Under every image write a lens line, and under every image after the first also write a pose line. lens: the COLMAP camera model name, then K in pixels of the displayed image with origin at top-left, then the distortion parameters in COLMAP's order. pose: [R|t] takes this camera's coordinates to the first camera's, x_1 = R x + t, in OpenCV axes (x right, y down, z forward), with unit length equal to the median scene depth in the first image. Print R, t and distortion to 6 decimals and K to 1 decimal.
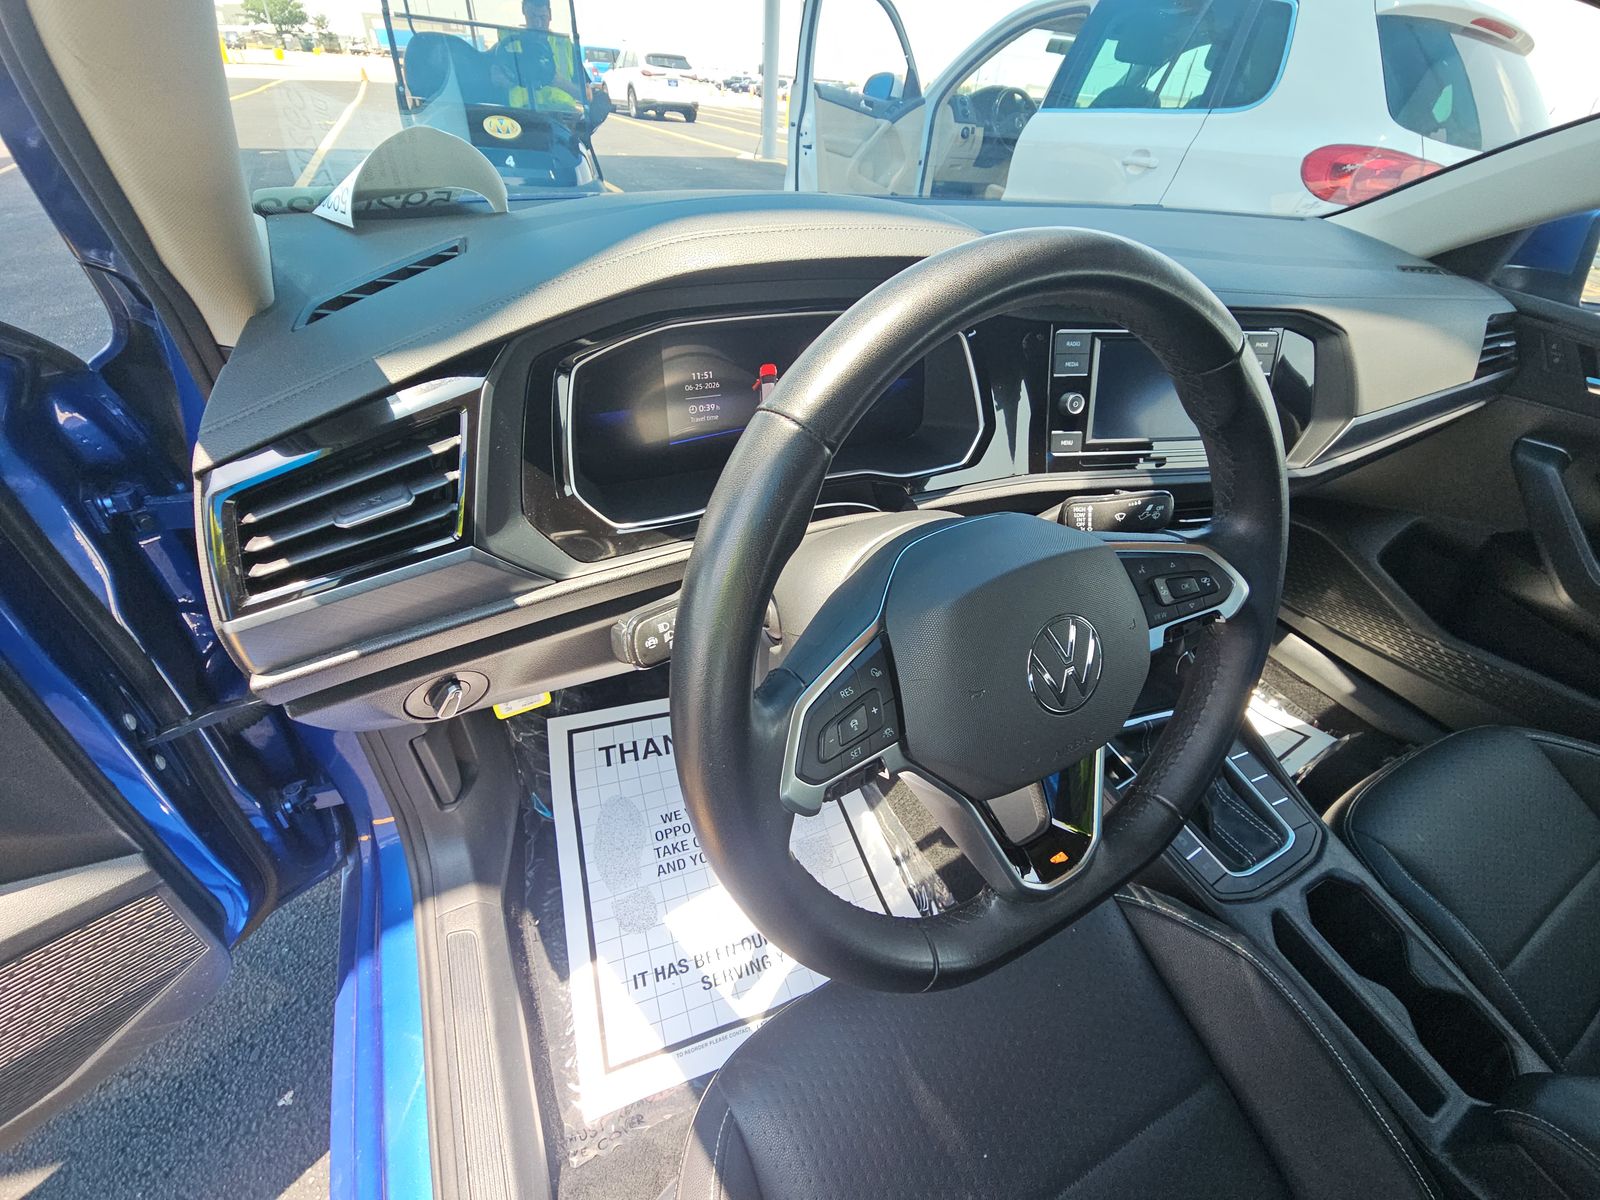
lens RADIAL K [[646.0, 0, 837.7], [0, 646.0, 616.3], [0, 0, 1]] dist [0.014663, -0.012435]
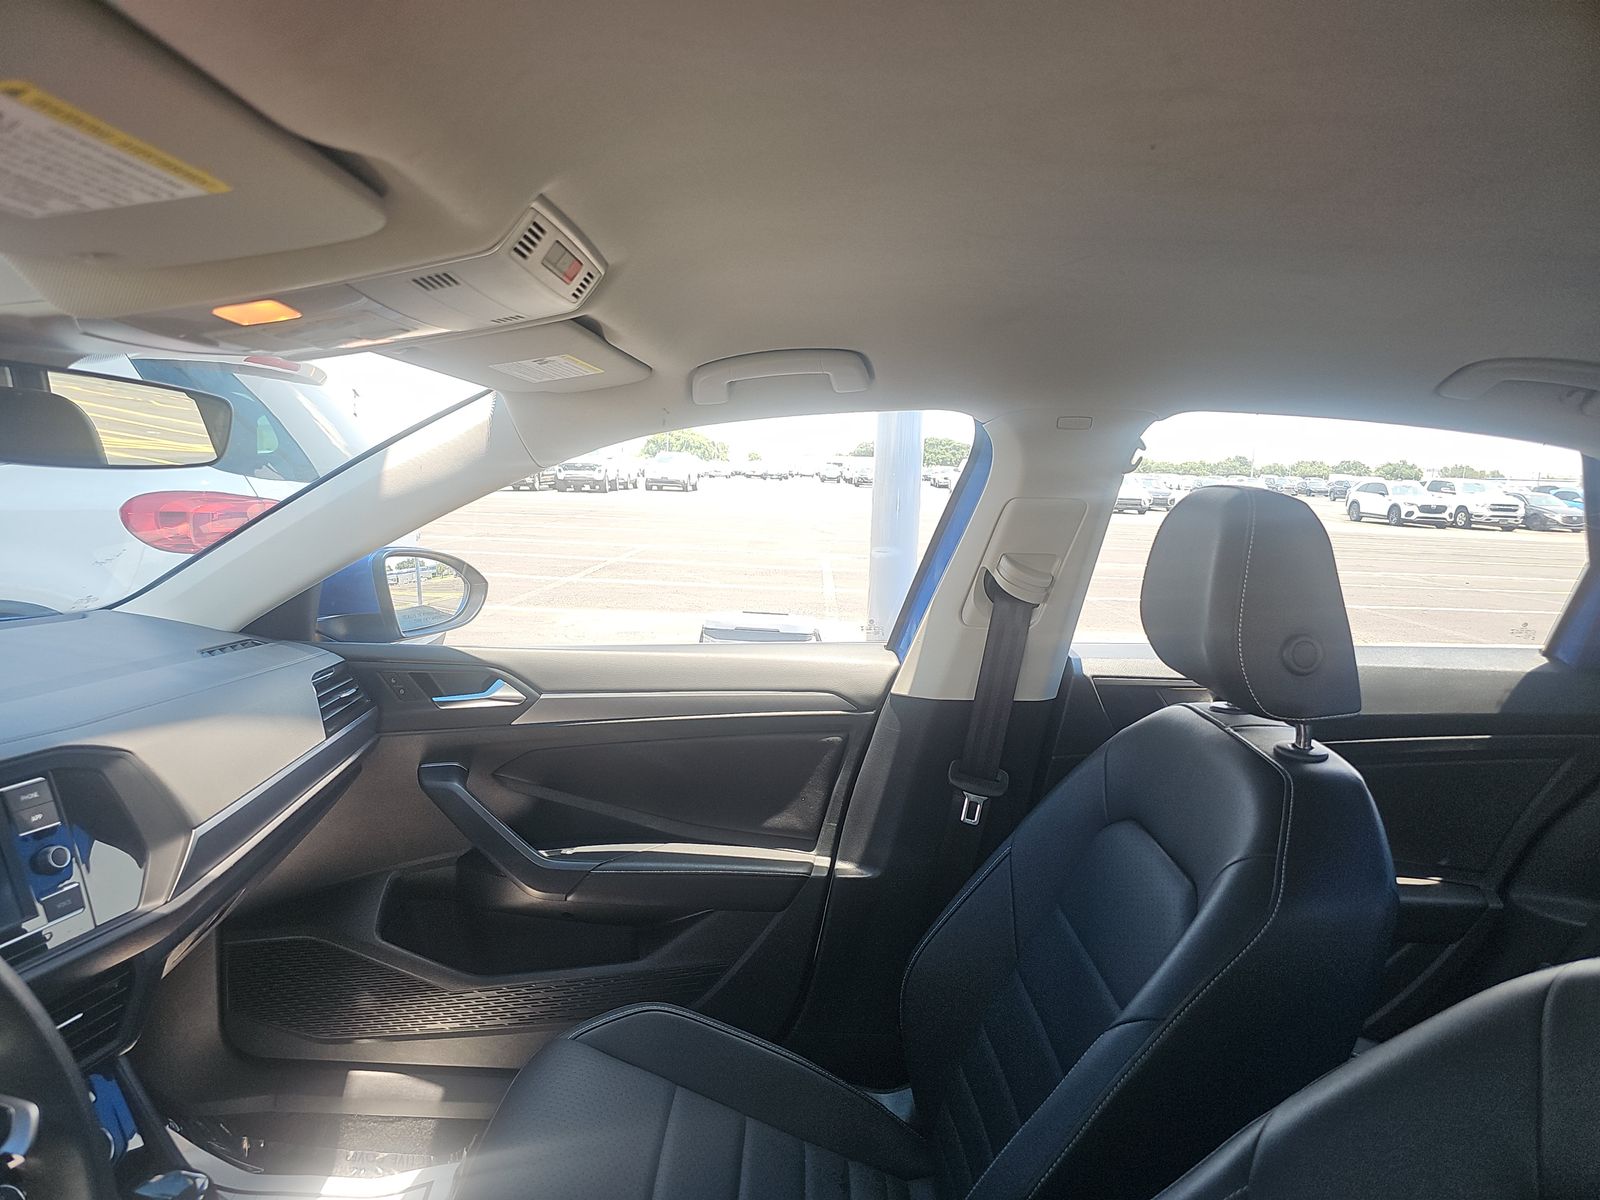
lens RADIAL K [[1082.5, 0, 808.3], [0, 1082.5, 611.0], [0, 0, 1]] dist [0.021251, -0.021389]
pose [[0.501959, -0.197024, 0.842151, 0.038639], [0.560553, 0.815626, -0.143296, 0.095775], [-0.658648, 0.544000, 0.519853, -0.359657]]
